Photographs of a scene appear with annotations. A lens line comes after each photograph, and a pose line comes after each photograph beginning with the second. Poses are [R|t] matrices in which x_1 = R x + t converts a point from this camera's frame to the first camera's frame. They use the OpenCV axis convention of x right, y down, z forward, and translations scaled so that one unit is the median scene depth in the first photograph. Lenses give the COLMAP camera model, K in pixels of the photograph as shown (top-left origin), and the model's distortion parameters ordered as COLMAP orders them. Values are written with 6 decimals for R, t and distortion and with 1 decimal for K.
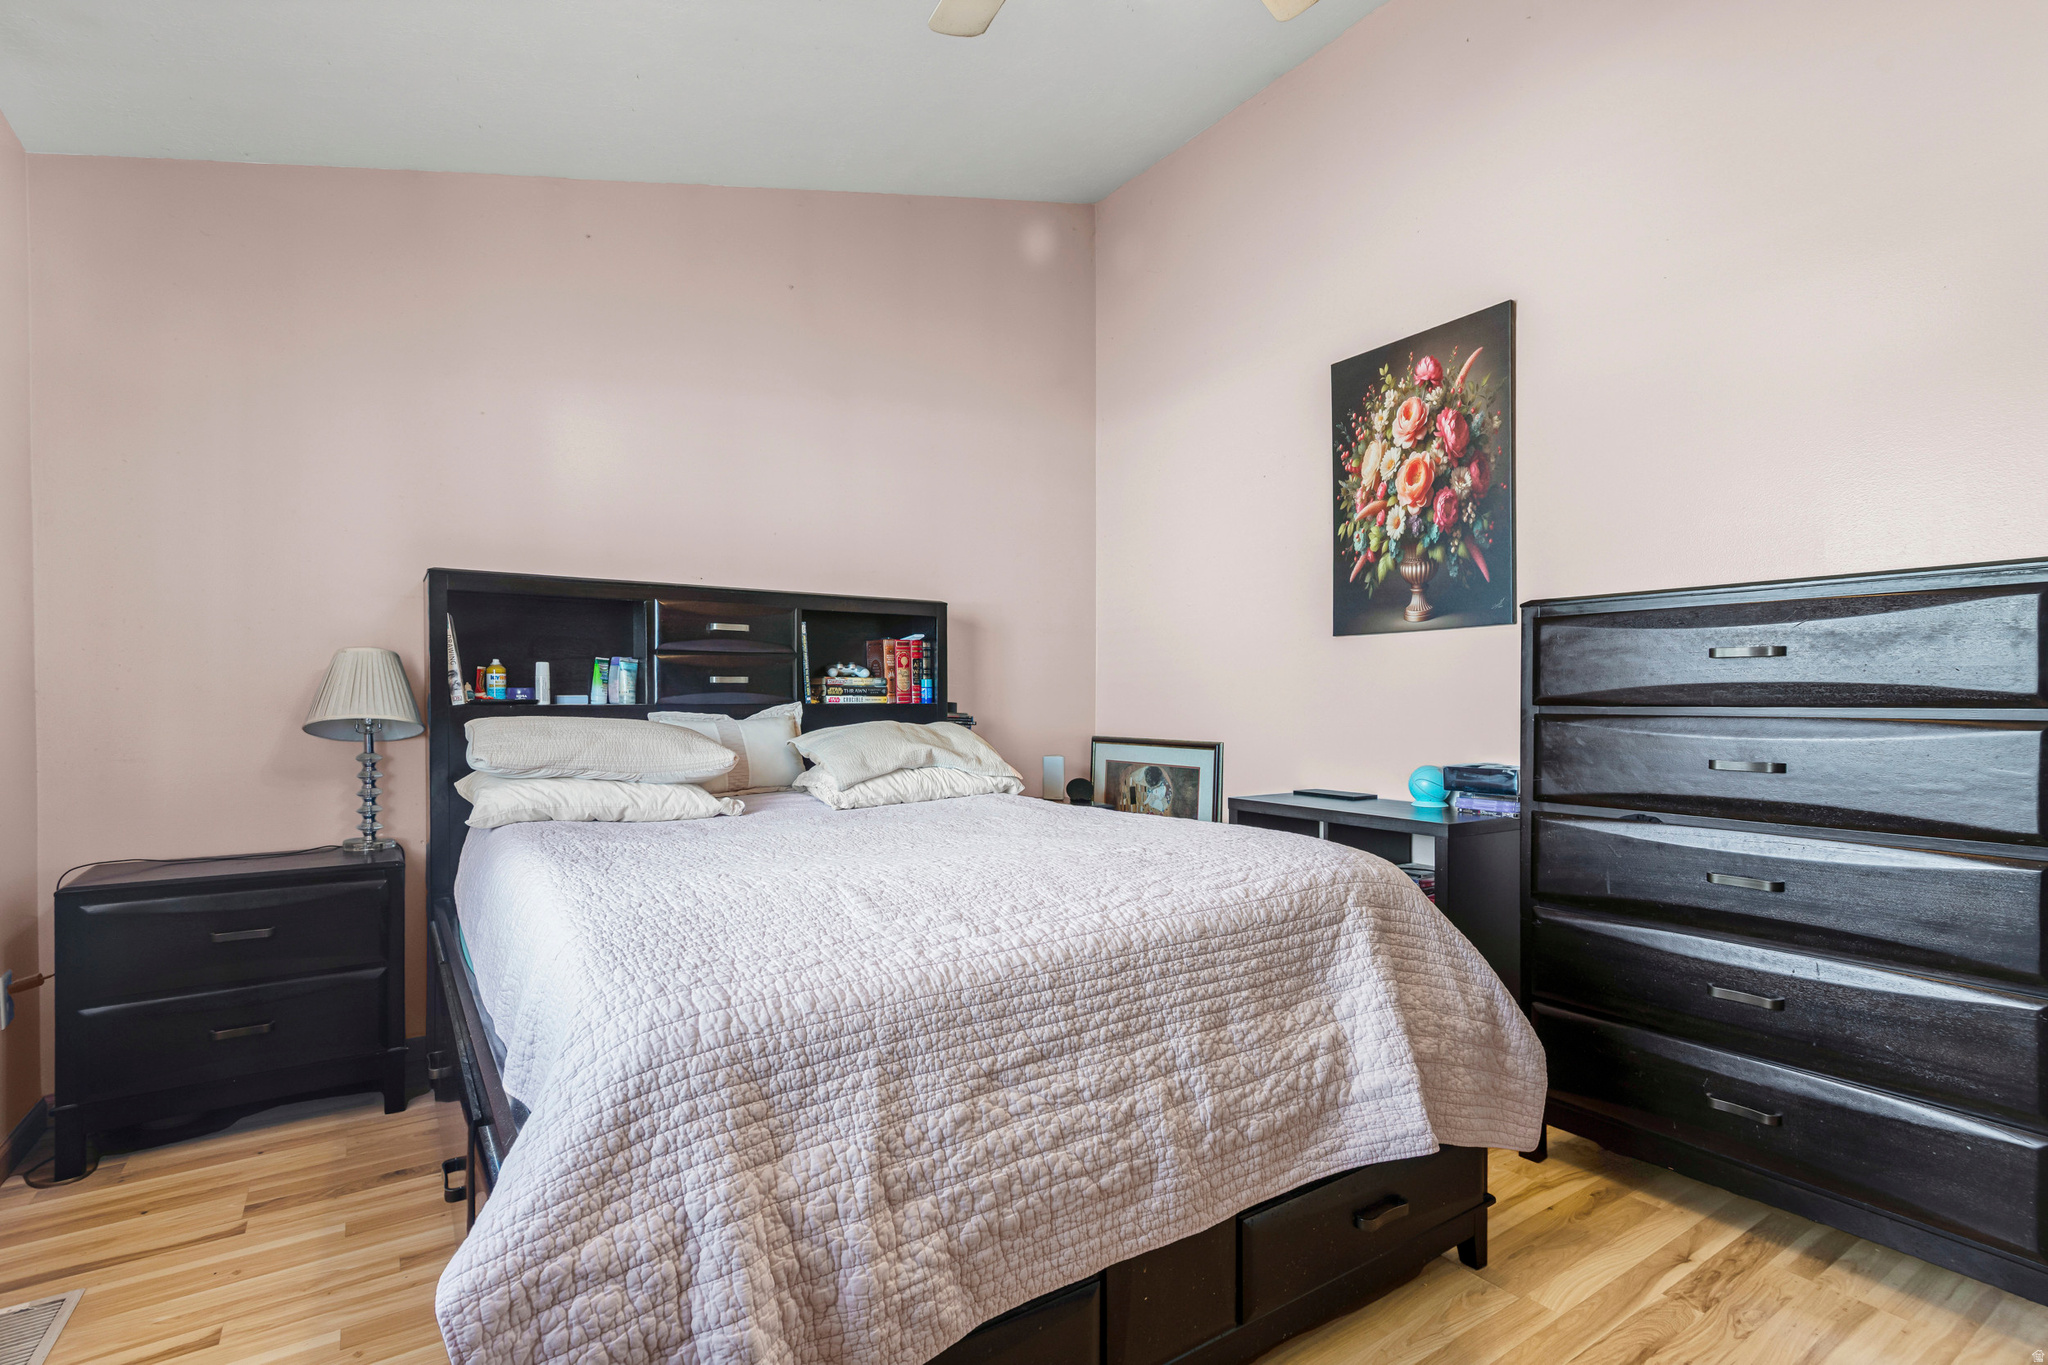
lens RADIAL K [[960.0, 0, 1011.5], [0, 960.0, 704.4], [0, 0, 1]] dist [0.027783, -0.004661]
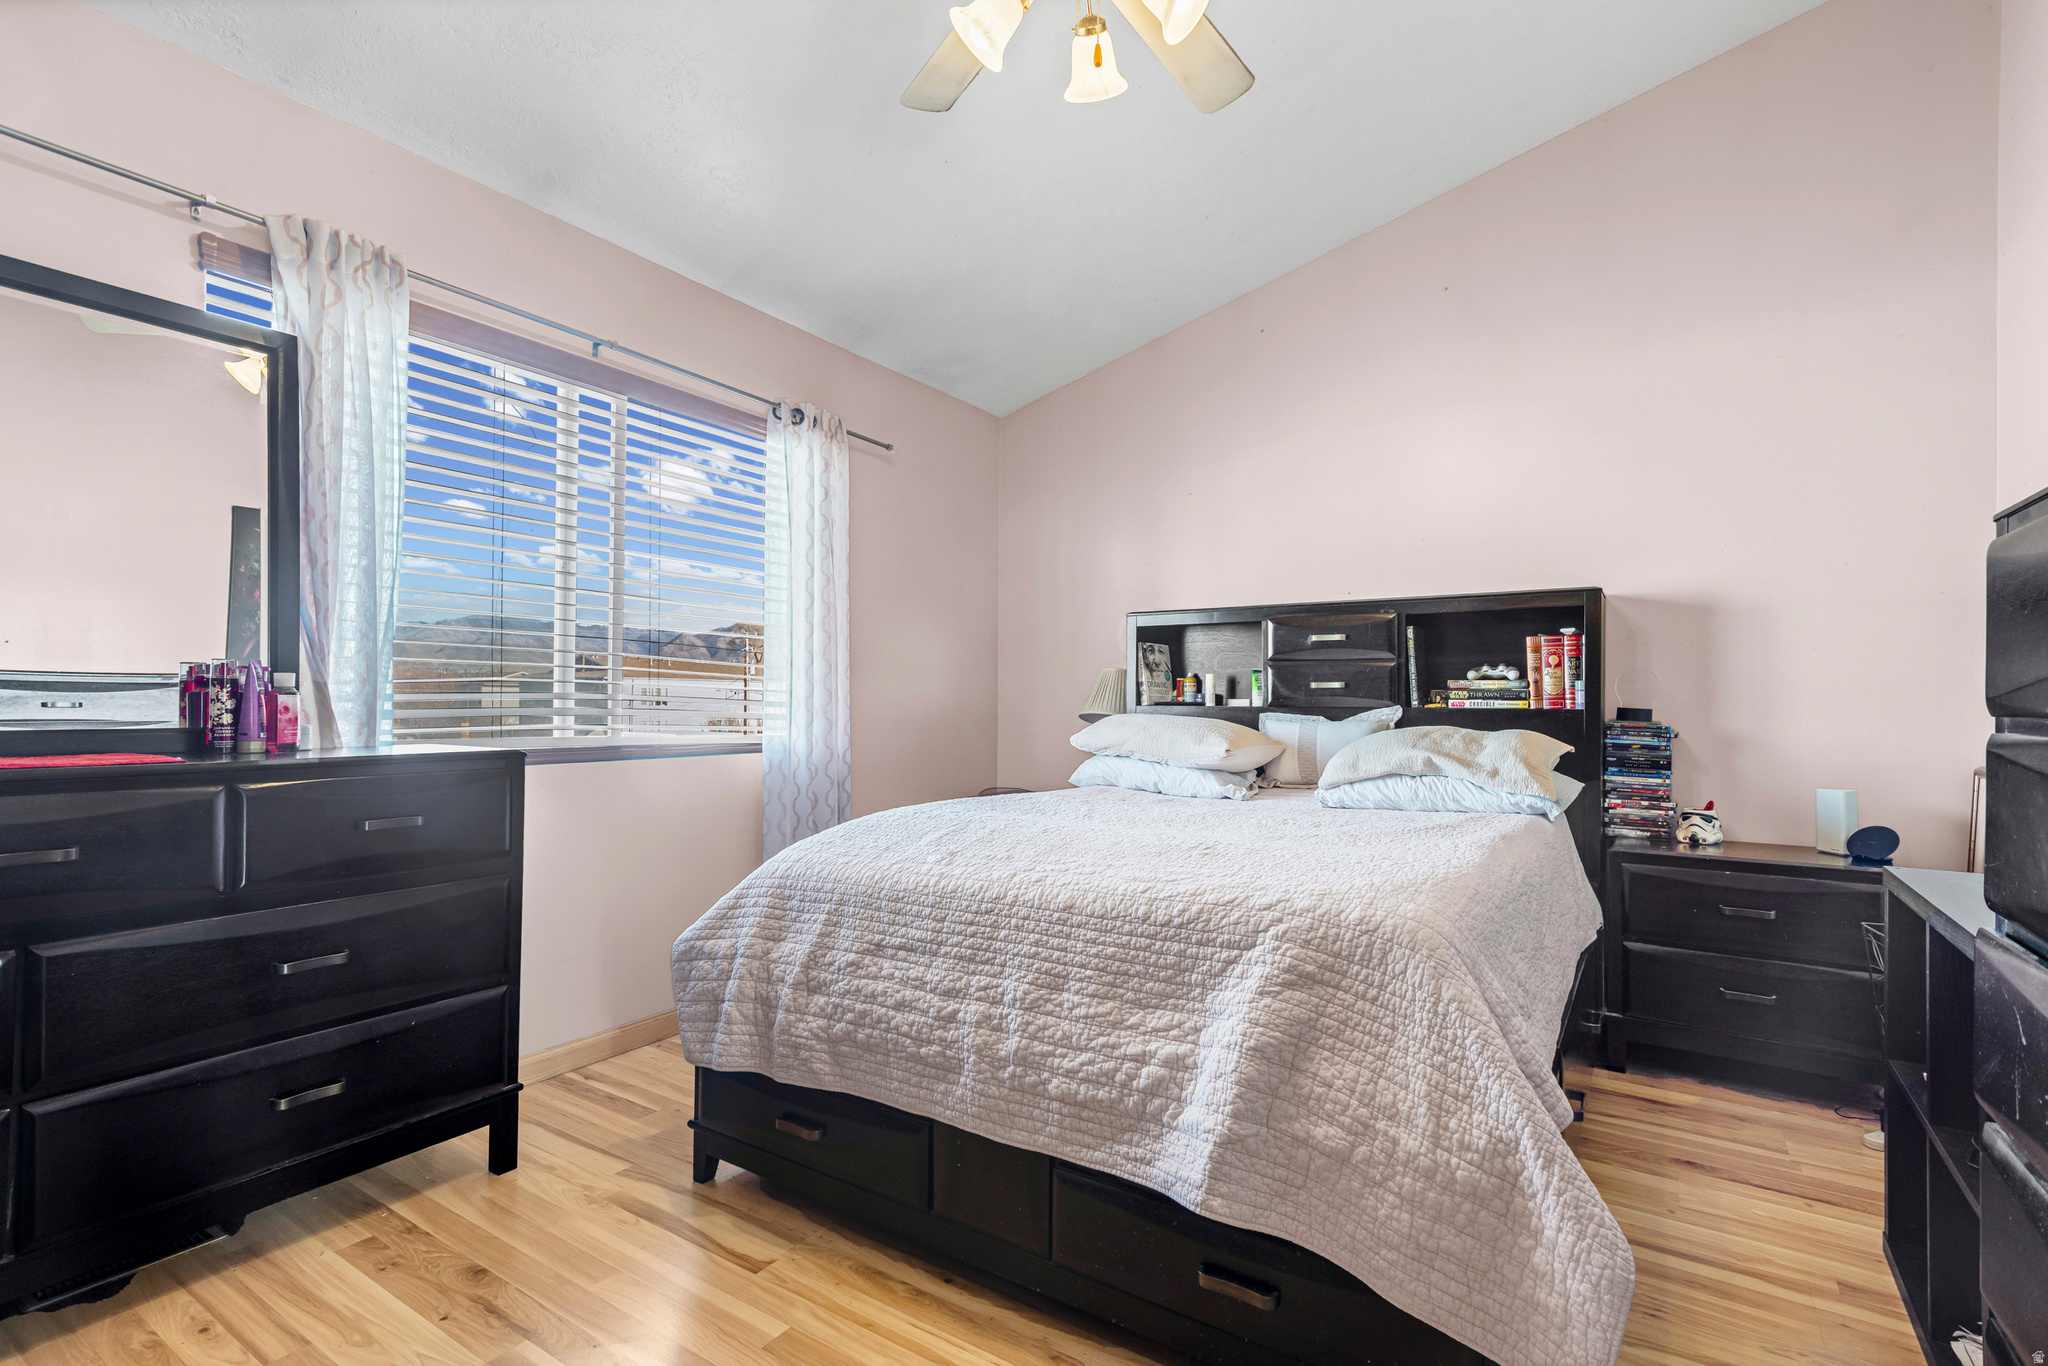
lens RADIAL K [[960.0, 0, 1009.3], [0, 960.0, 687.1], [0, 0, 1]] dist [0.027783, -0.004661]
pose [[0.376935, -0.011653, -0.926166, 1.051014], [-0.011190, 0.999791, -0.017133, -0.000236], [0.926172, 0.016822, 0.376726, 0.439064]]
